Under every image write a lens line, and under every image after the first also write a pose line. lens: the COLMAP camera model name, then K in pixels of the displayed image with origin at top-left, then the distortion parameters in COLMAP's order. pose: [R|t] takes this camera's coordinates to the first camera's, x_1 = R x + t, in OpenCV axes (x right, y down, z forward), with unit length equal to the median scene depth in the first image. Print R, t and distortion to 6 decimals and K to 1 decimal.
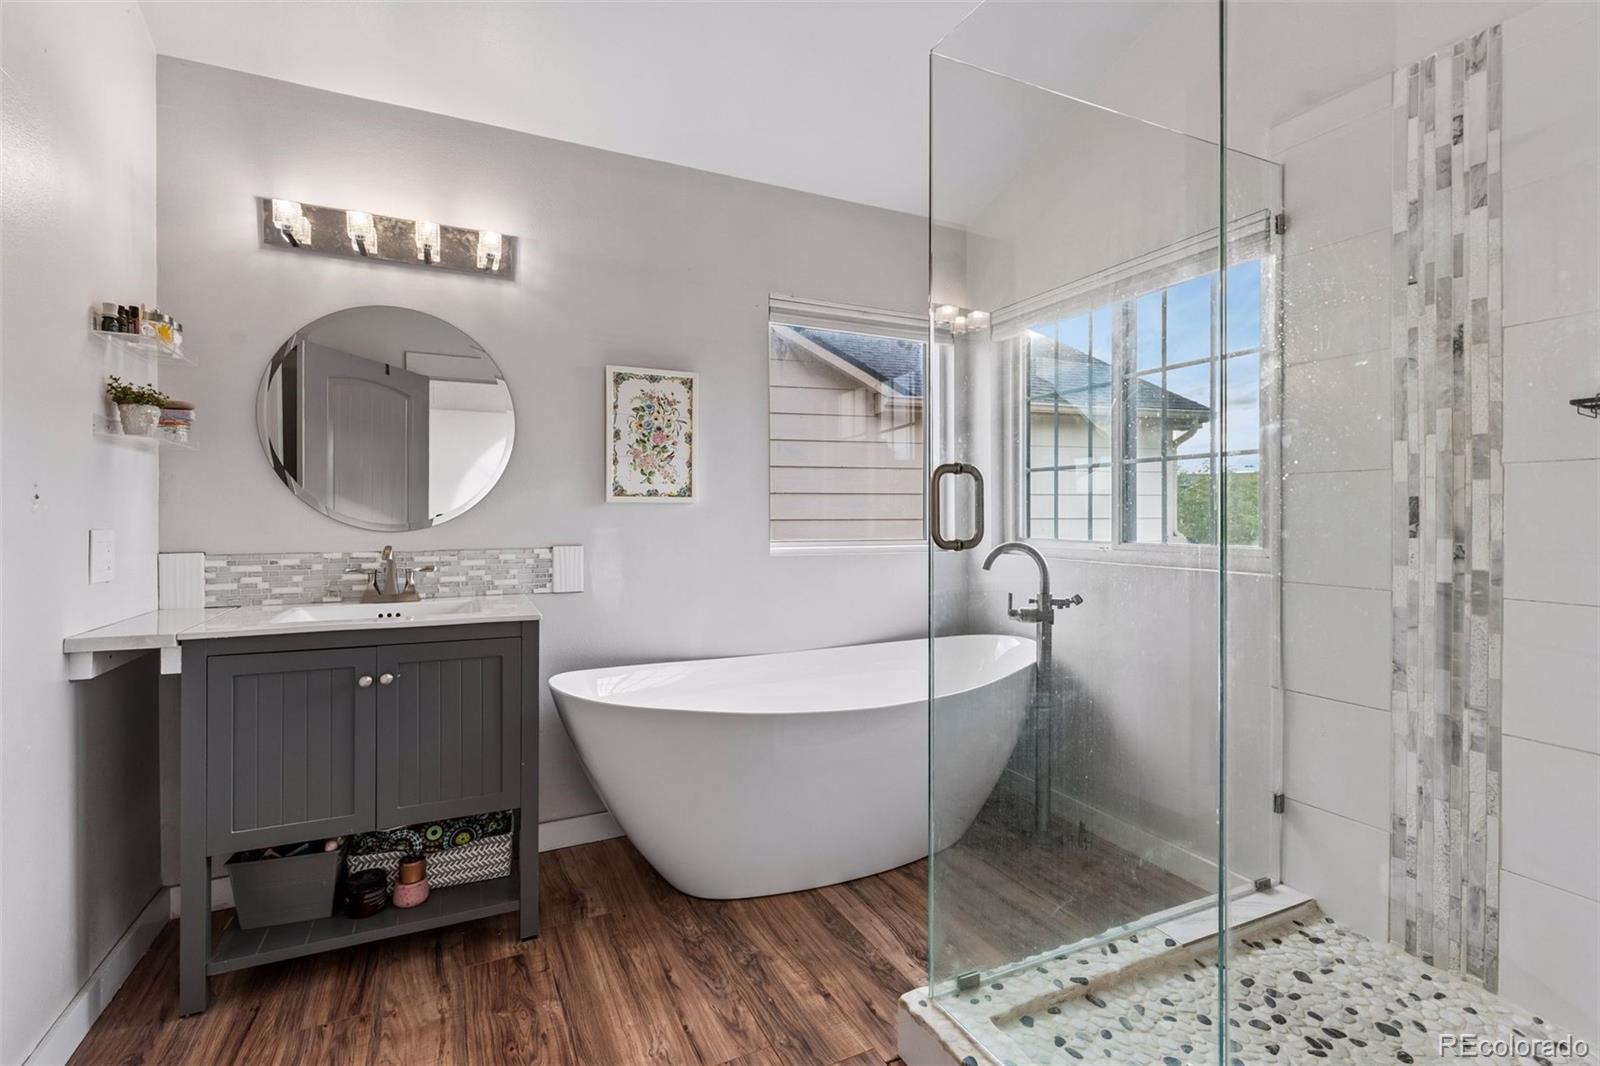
lens RADIAL K [[734.6, 0, 800.4], [0, 734.6, 525.0], [0, 0, 1]] dist [0.001749, -0.000114]
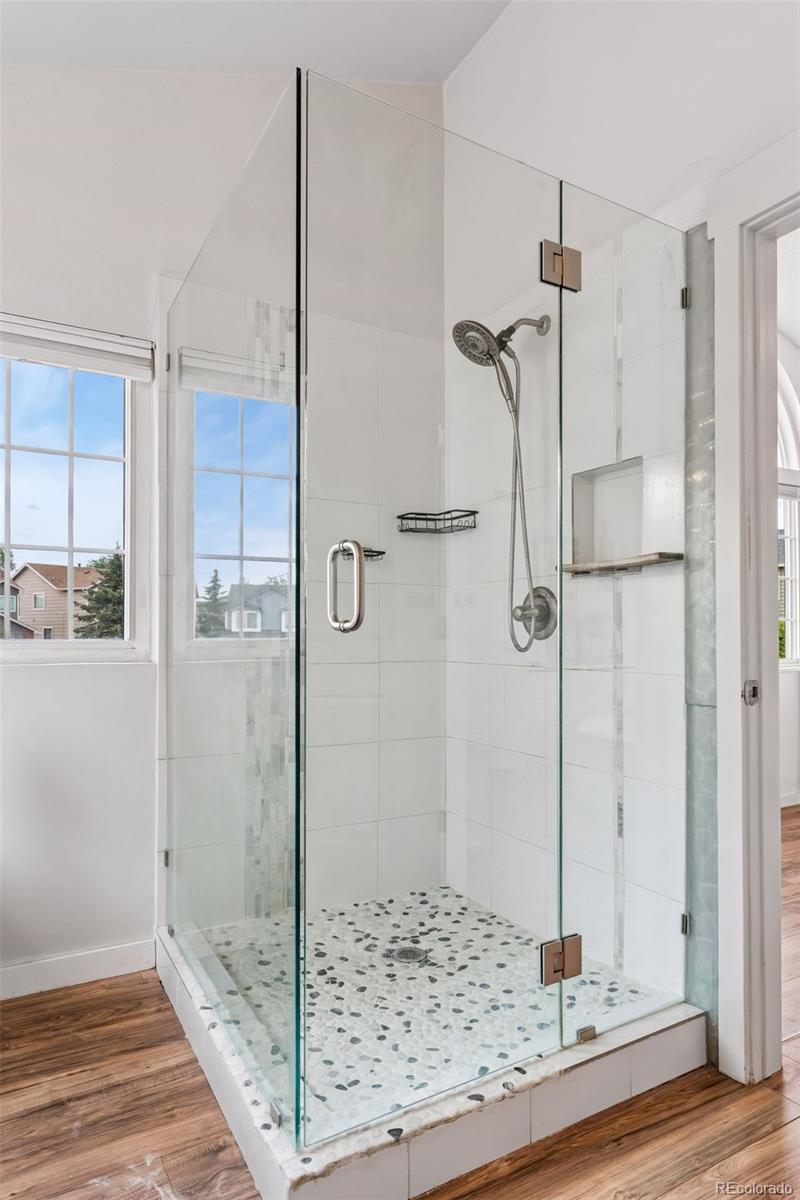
lens RADIAL K [[731.8, 0, 402.5], [0, 731.8, 621.4], [0, 0, 1]] dist [0.001301, 0.001734]
pose [[-0.064280, 0.004564, 0.997921, -0.632869], [0.005507, 0.999976, -0.004219, 0.013368], [-0.997917, 0.005225, -0.064304, 0.832937]]
